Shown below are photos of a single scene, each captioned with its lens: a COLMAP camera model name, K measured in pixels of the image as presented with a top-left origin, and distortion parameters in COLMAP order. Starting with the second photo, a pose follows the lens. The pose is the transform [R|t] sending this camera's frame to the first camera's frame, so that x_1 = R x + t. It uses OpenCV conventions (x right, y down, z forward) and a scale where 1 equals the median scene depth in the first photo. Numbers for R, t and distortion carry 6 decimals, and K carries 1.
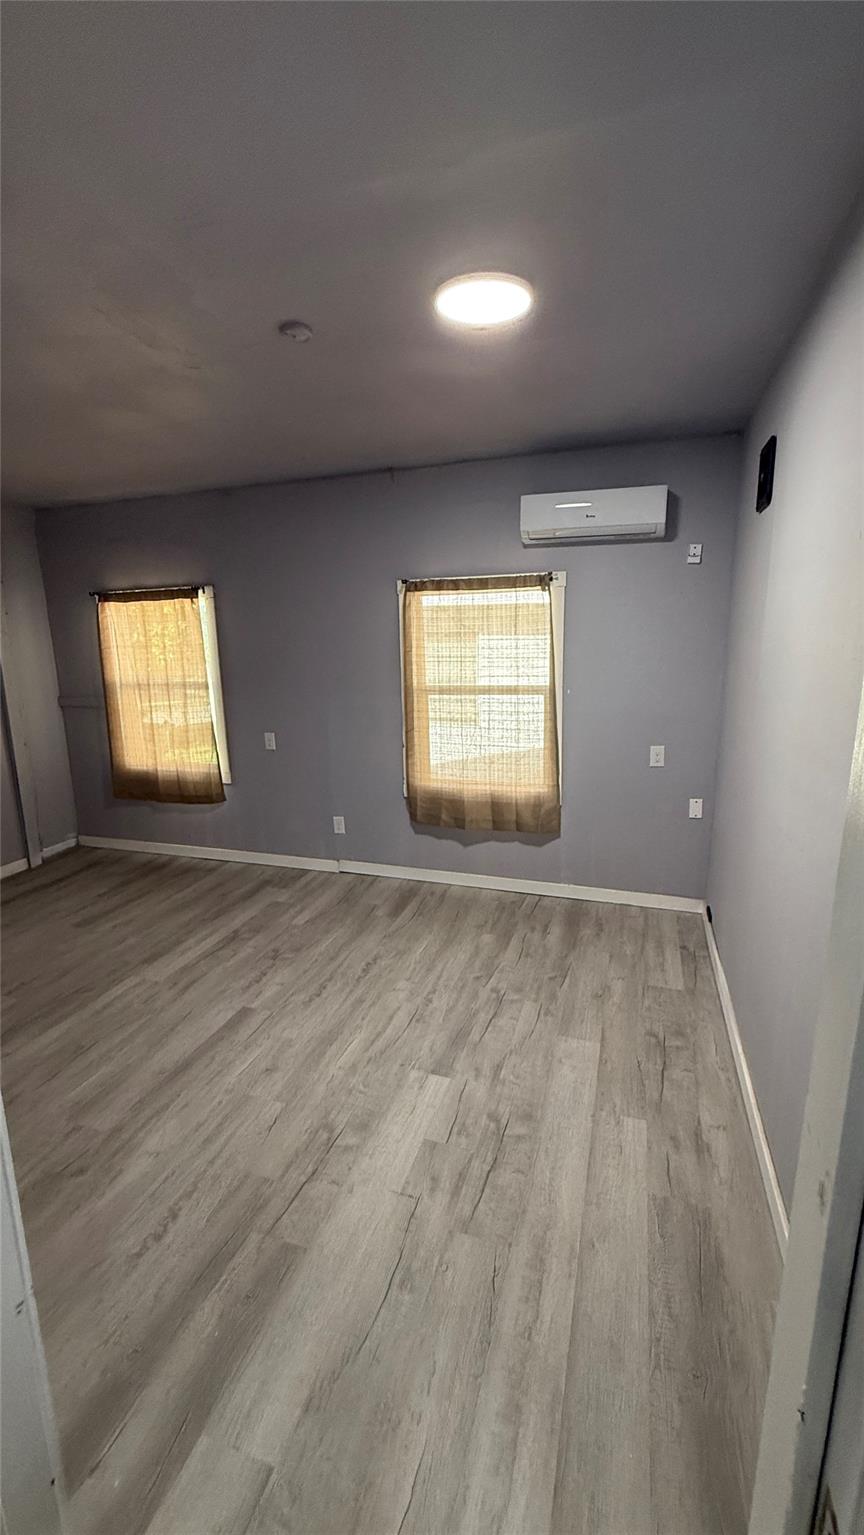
lens RADIAL K [[617.3, 0, 430.8], [0, 617.3, 765.1], [0, 0, 1]] dist [-0.001475, 0.000782]
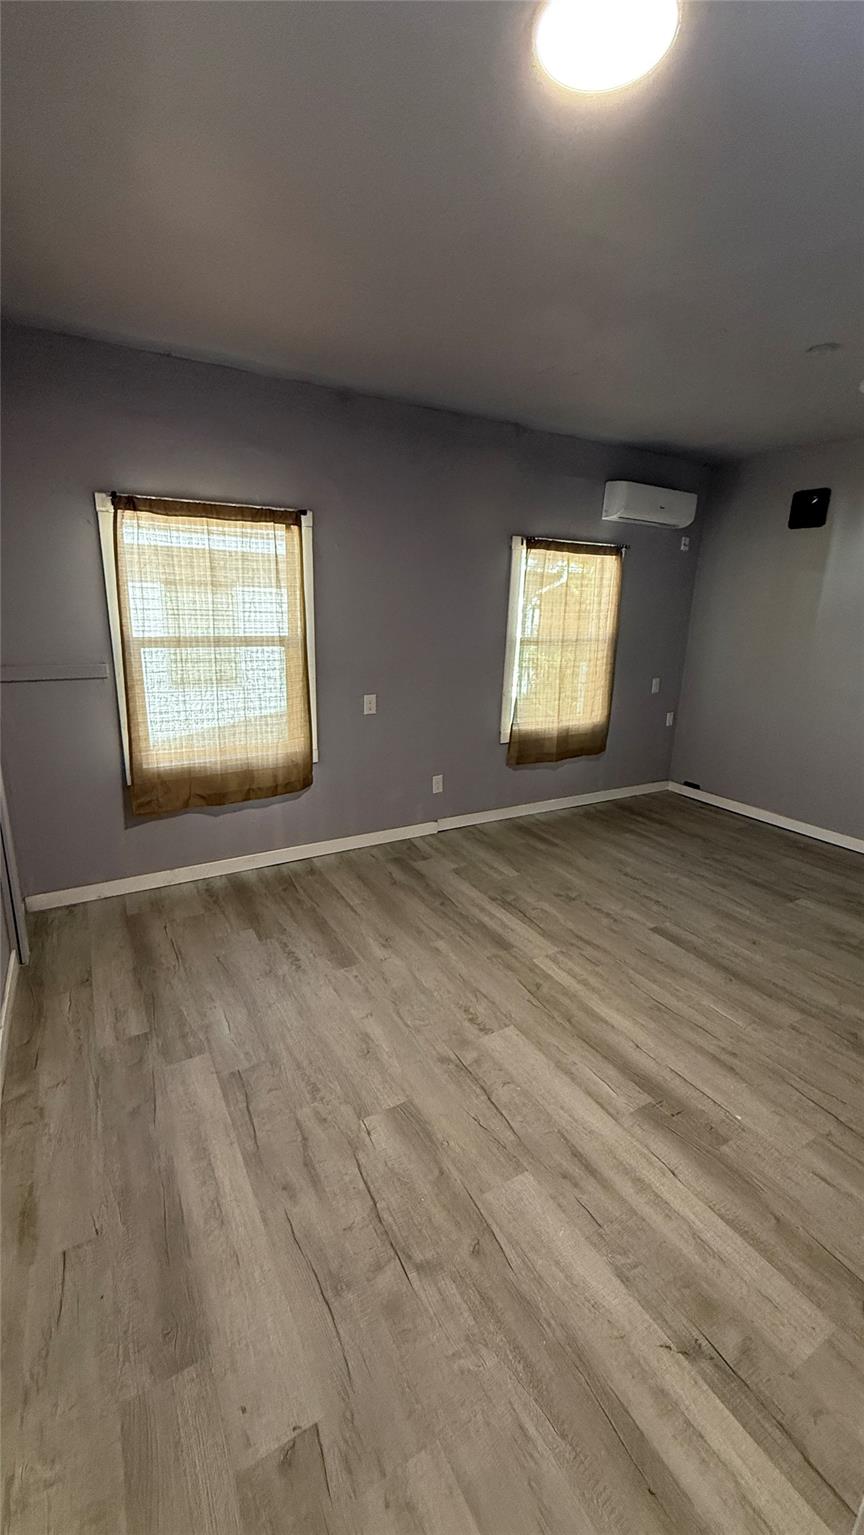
lens RADIAL K [[617.3, 0, 432.1], [0, 617.3, 763.5], [0, 0, 1]] dist [-0.001475, 0.000782]
pose [[0.658239, -0.157105, 0.736233, -0.904559], [0.111881, 0.987536, 0.110701, -0.045402], [-0.744449, 0.009502, 0.667612, 0.374773]]
